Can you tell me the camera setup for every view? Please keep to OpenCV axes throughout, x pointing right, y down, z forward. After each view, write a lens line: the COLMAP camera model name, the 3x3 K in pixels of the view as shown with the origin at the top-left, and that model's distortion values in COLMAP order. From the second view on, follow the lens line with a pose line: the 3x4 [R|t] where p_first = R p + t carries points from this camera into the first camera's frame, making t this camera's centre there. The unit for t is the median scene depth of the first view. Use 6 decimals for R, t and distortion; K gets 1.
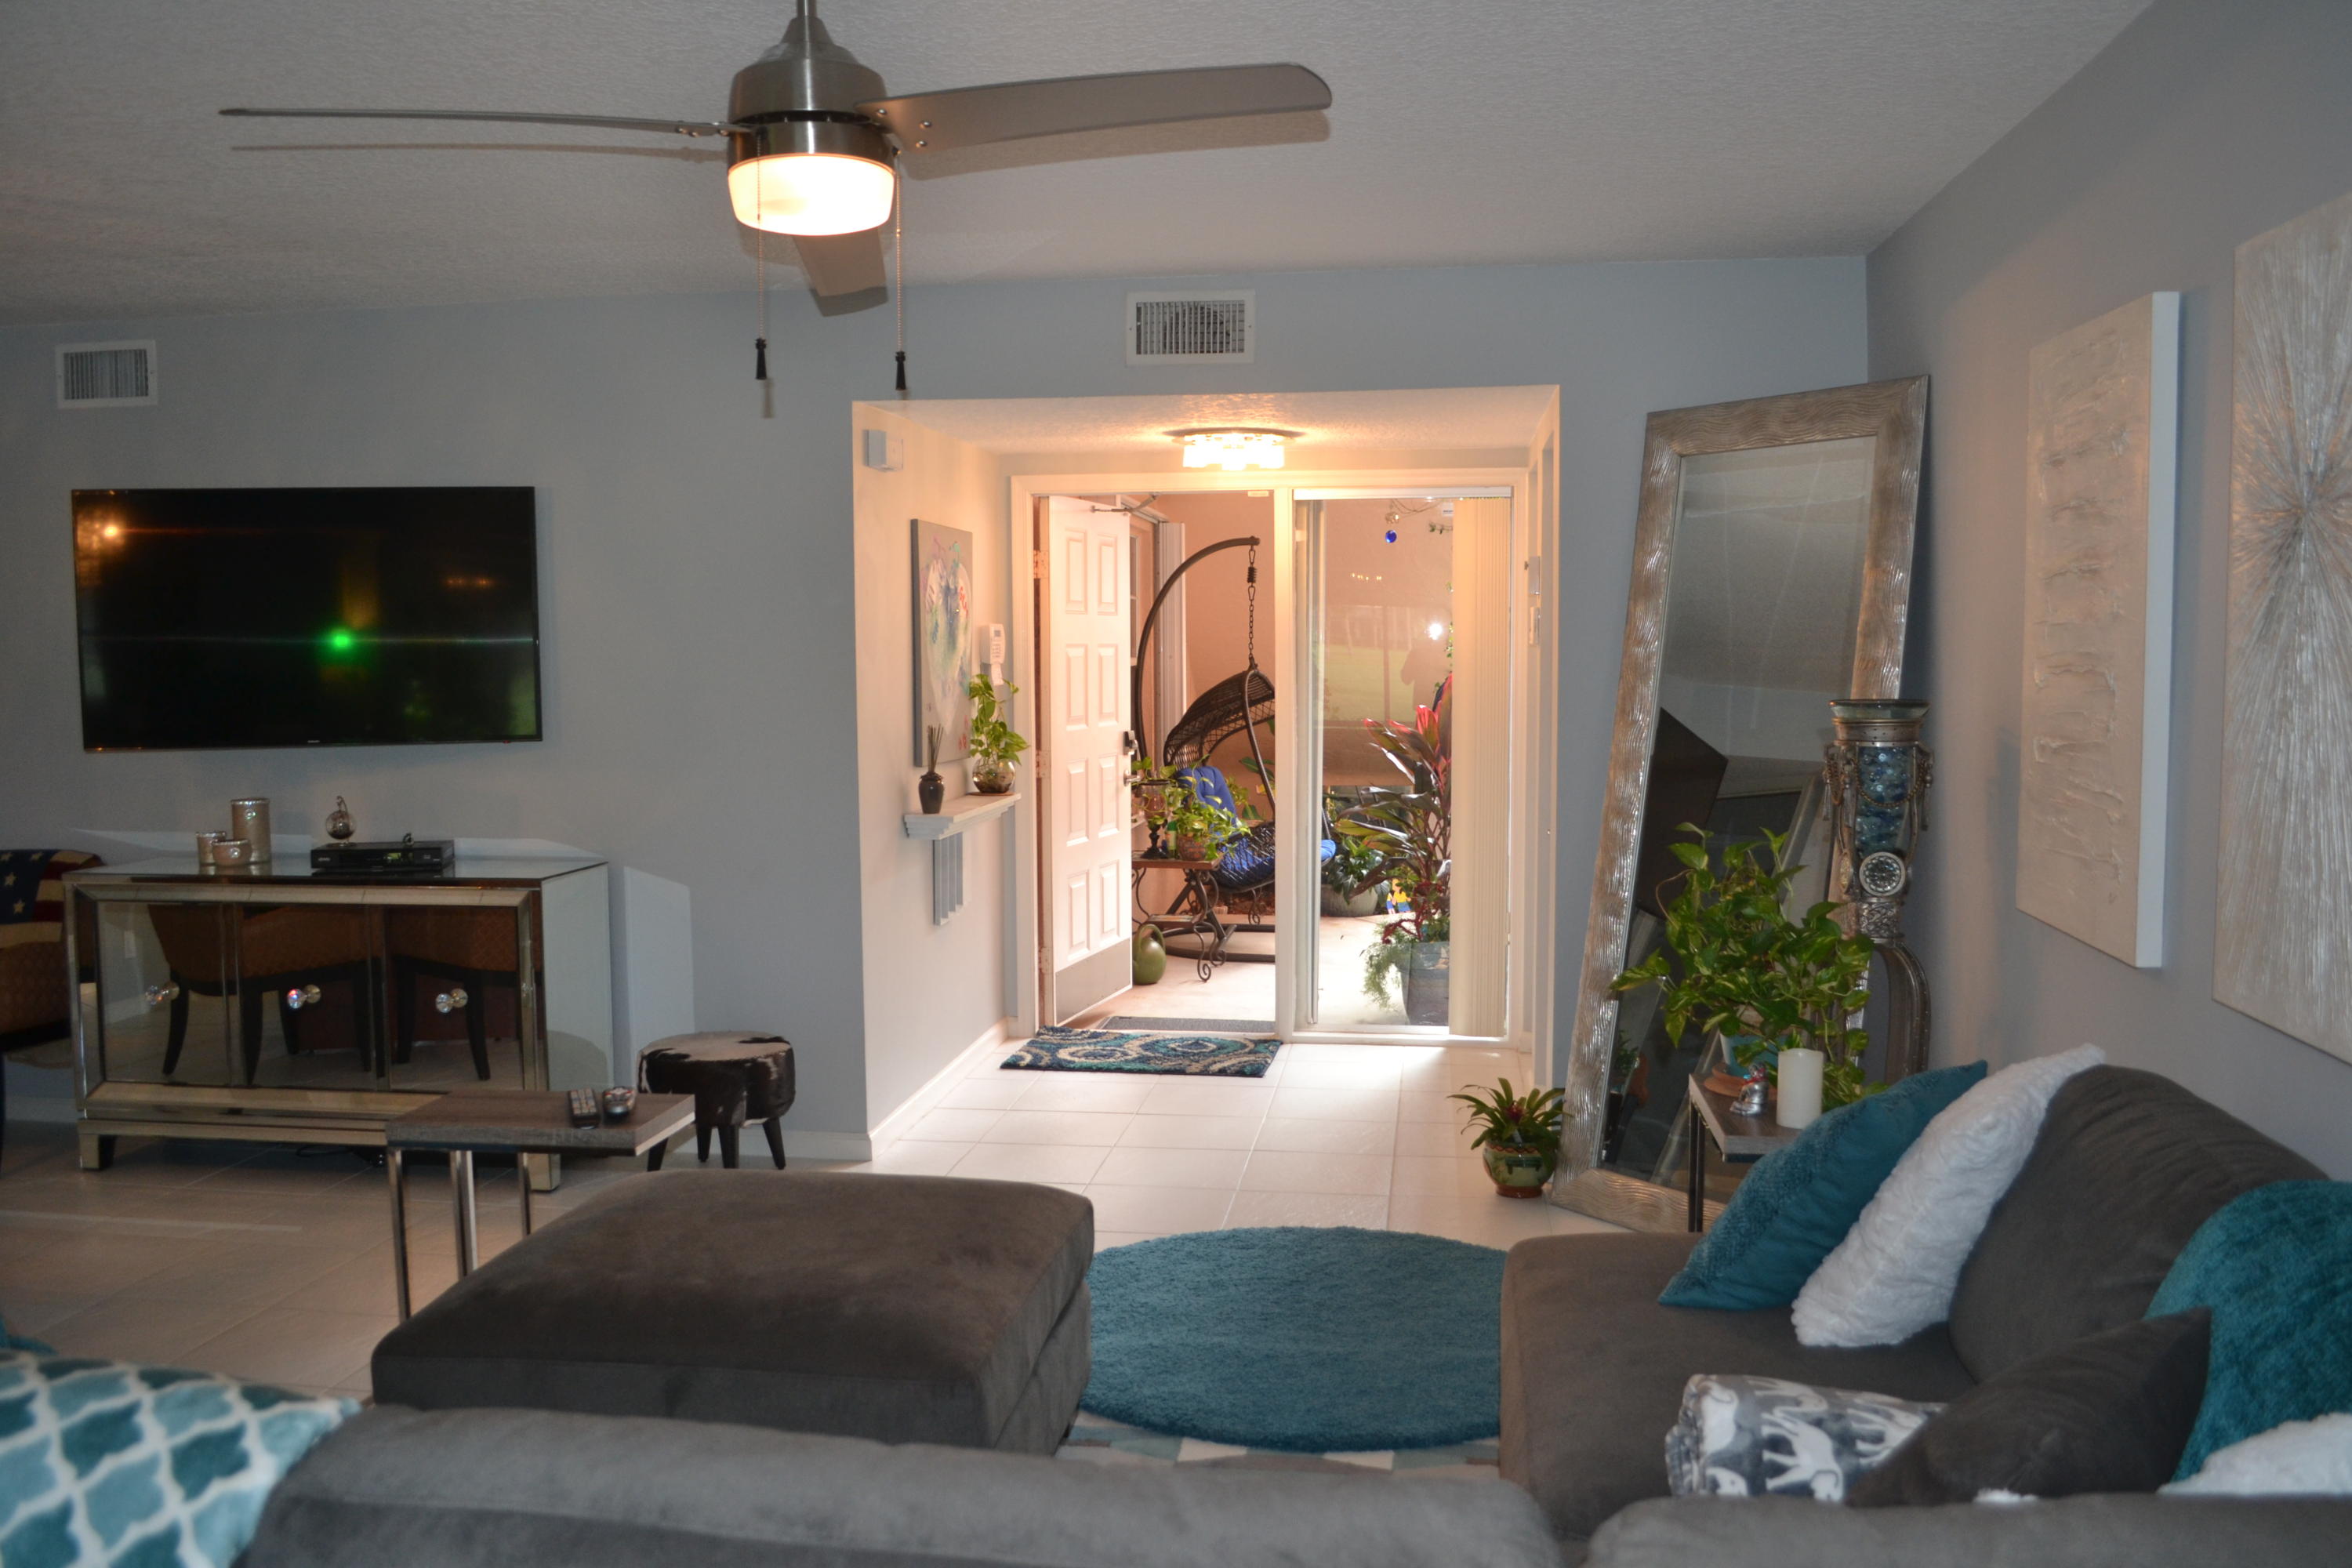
lens RADIAL K [[1894.9, 0, 1169.5], [0, 1894.9, 825.2], [0, 0, 1]] dist [-0.081966, 0.010117]
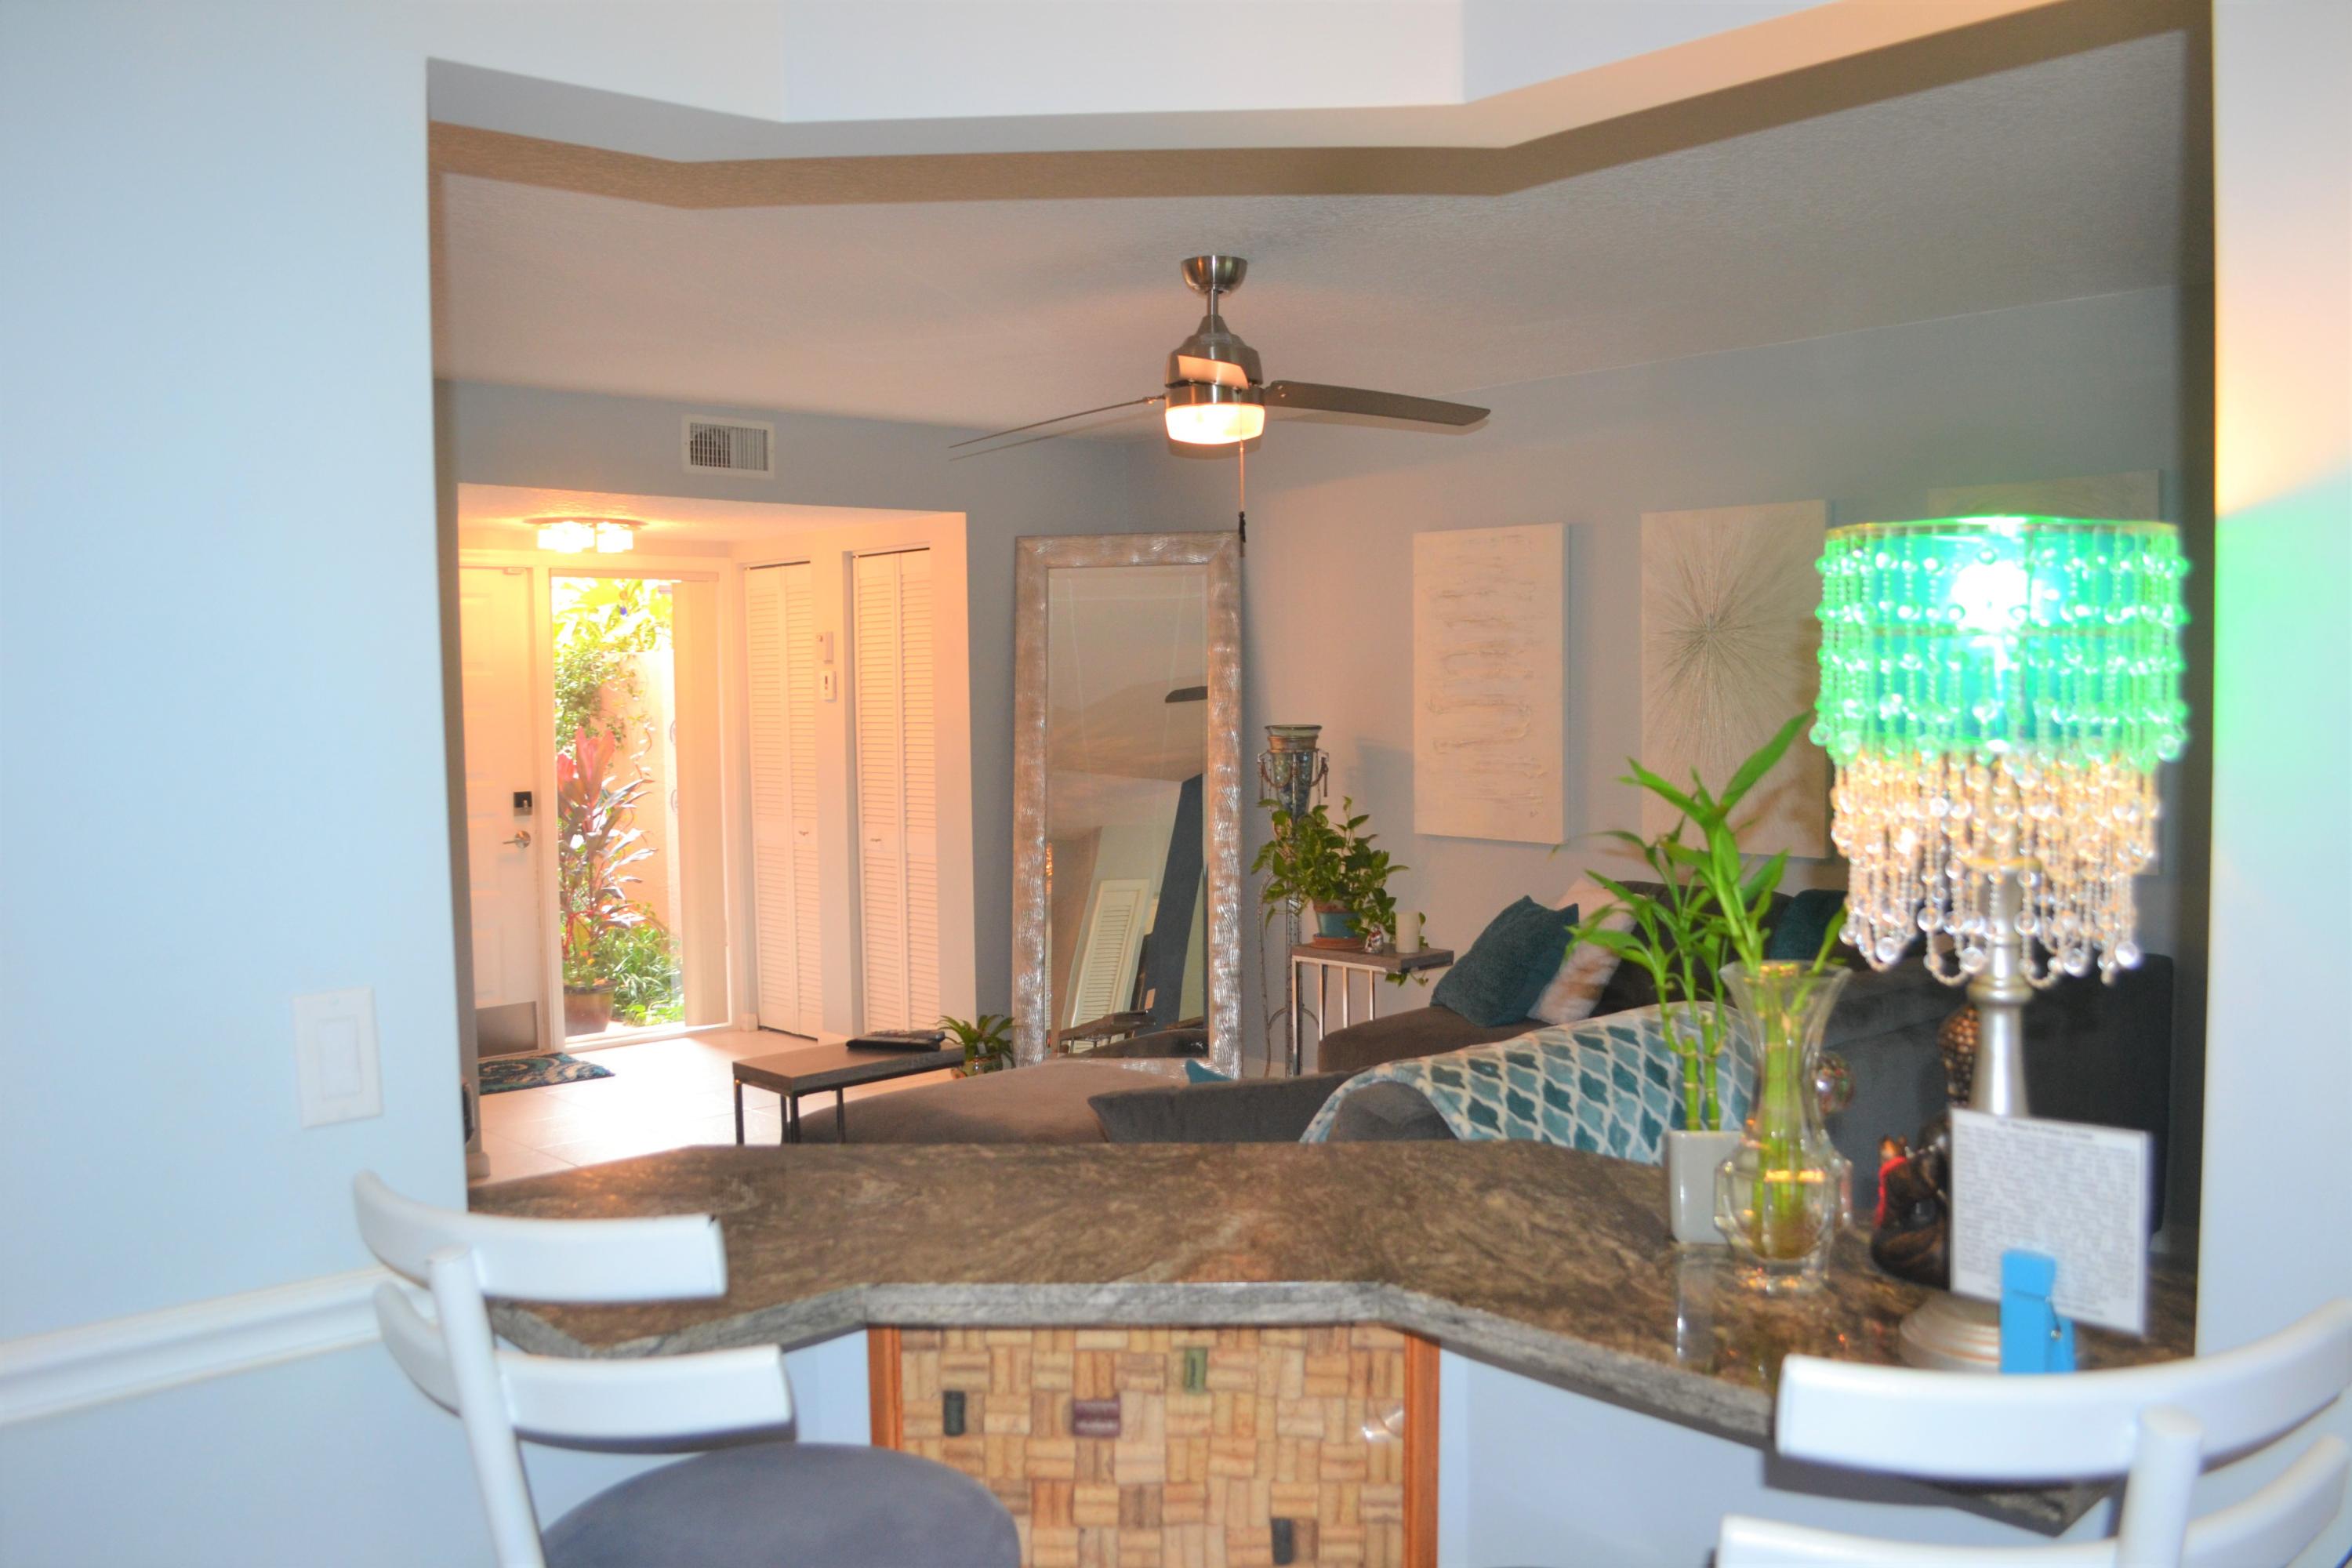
lens RADIAL K [[1894.9, 0, 1189.0], [0, 1894.9, 813.8], [0, 0, 1]] dist [-0.081966, 0.010117]
pose [[0.626728, -0.053730, 0.777383, -0.833950], [0.084607, 0.996414, 0.000658, 0.003548], [-0.774631, 0.065360, 0.629027, -0.006372]]
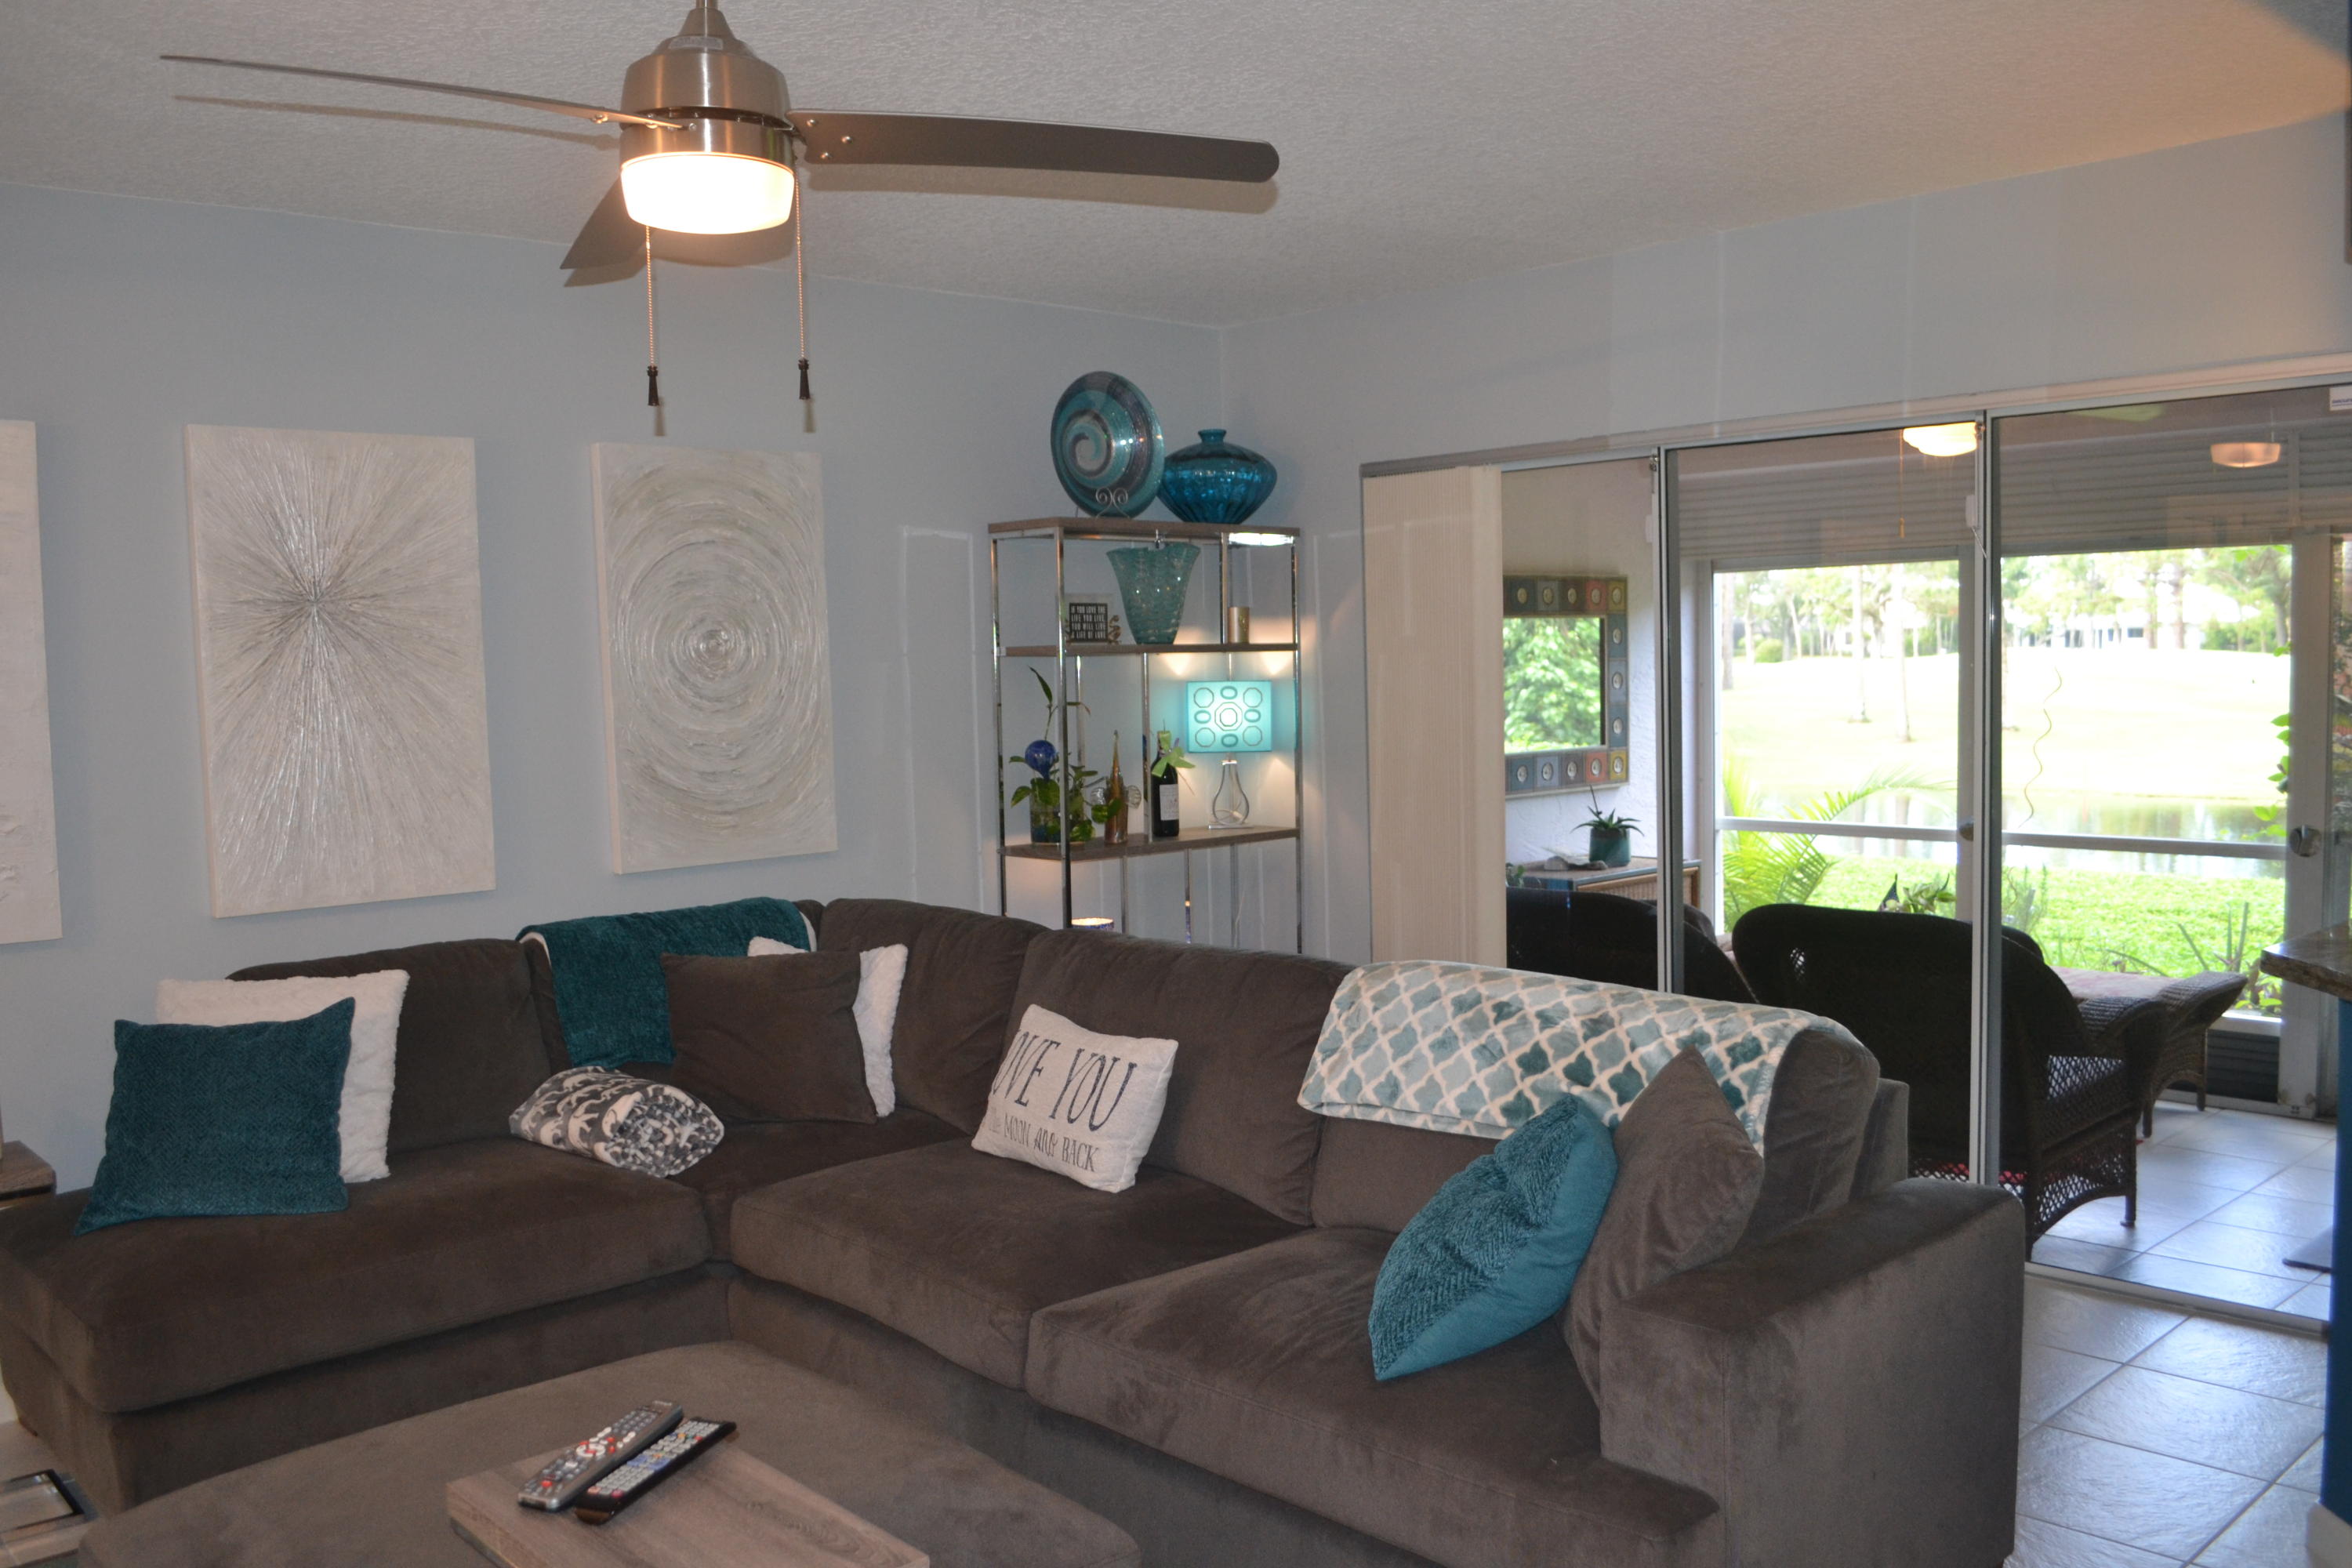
lens RADIAL K [[1894.9, 0, 1187.5], [0, 1894.9, 797.6], [0, 0, 1]] dist [-0.081966, 0.010117]
pose [[-0.784507, -0.019792, 0.619804, -0.538363], [0.089654, 0.985370, 0.144943, -0.081297], [-0.613605, 0.169277, -0.771255, 0.897254]]
